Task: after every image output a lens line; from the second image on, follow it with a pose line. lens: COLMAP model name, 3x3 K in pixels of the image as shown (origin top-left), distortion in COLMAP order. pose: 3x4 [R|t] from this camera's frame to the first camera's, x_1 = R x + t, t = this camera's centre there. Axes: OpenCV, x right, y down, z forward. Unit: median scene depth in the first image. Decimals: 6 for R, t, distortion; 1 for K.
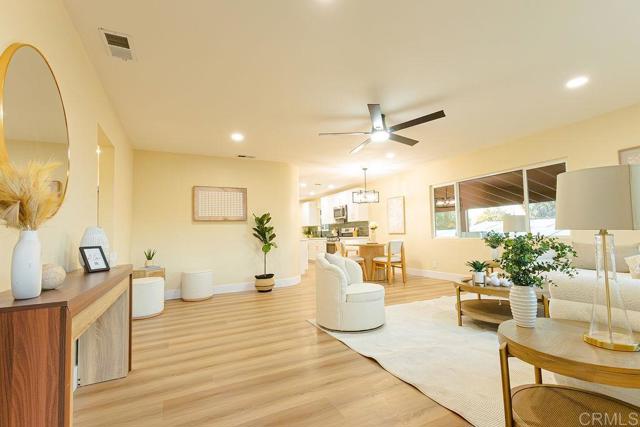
lens RADIAL K [[292.2, 0, 318.9], [0, 292.2, 216.3], [0, 0, 1]] dist [0.027733, -0.008531]
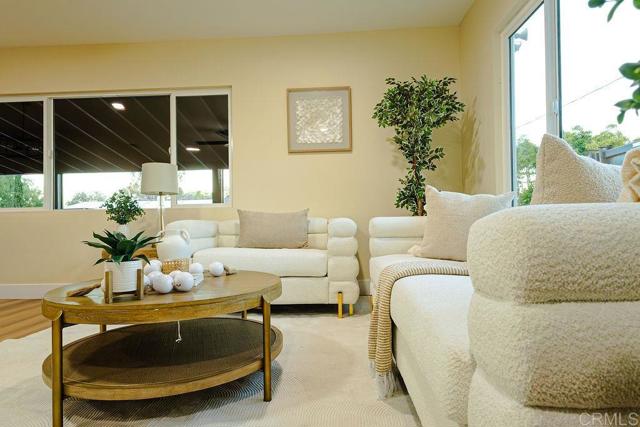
lens RADIAL K [[395.8, 0, 320.0], [0, 395.8, 213.5], [0, 0, 1]] dist [-0.002243, -0.001272]
pose [[0.484881, 0.032085, 0.873991, 0.219208], [-0.051525, 0.998639, -0.008076, 0.112336], [-0.873061, -0.041116, 0.485875, 0.516884]]
